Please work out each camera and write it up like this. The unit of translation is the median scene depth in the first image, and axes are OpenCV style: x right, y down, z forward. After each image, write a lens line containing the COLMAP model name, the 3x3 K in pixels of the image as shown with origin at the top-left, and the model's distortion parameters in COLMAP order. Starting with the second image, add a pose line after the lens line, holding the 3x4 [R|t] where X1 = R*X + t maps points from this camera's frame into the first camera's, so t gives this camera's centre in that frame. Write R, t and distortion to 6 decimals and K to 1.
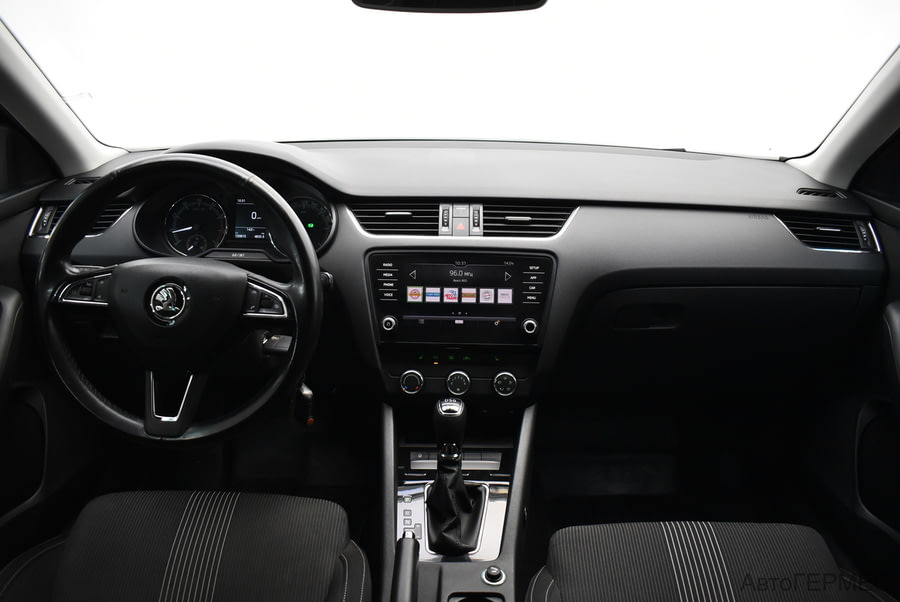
lens RADIAL K [[786.6, 0, 451.3], [0, 786.6, 298.1], [0, 0, 1]] dist [-0.061347, -0.012641]
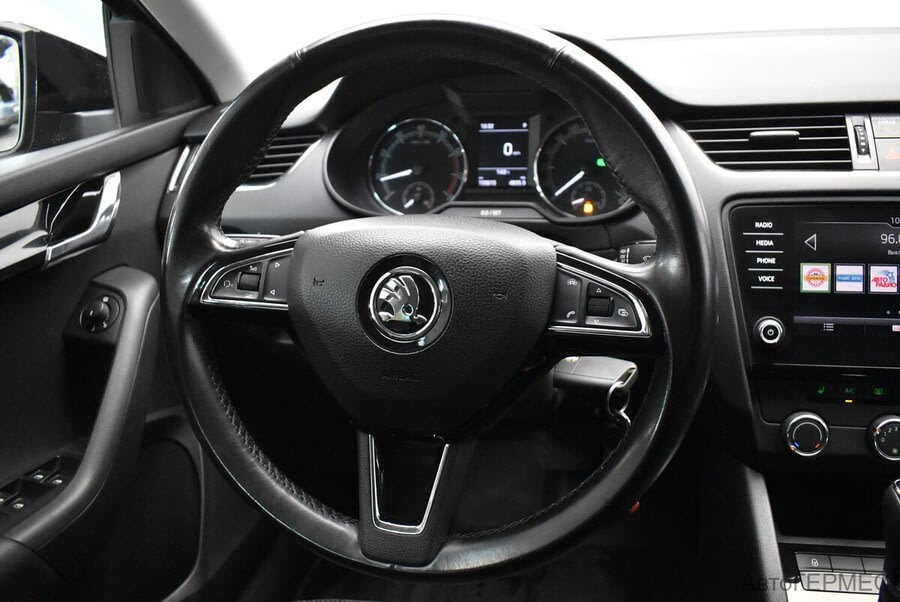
lens RADIAL K [[786.6, 0, 448.2], [0, 786.6, 301.2], [0, 0, 1]] dist [-0.061347, -0.012641]
pose [[0.978117, 0.001780, -0.208048, -0.185390], [0.008397, 0.998811, 0.048025, -0.016808], [0.207887, -0.048722, 0.976939, 0.413333]]
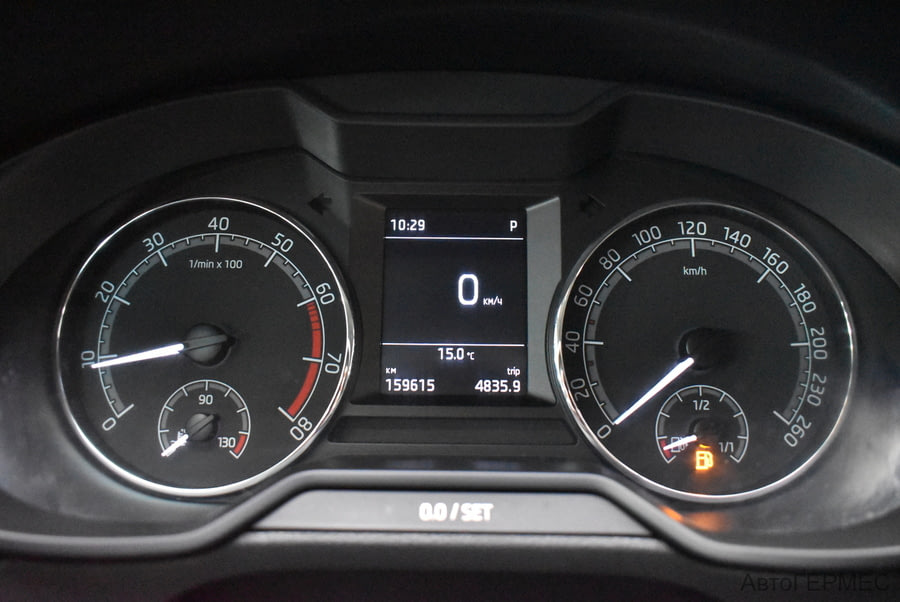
lens RADIAL K [[798.0, 0, 445.7], [0, 798.0, 301.6], [0, 0, 1]] dist [-0.090074, -0.004456]
pose [[0.999876, -0.013942, 0.007366, -0.285663], [0.014756, 0.992002, -0.125354, -0.081571], [-0.005560, 0.125447, 0.992085, 0.855118]]
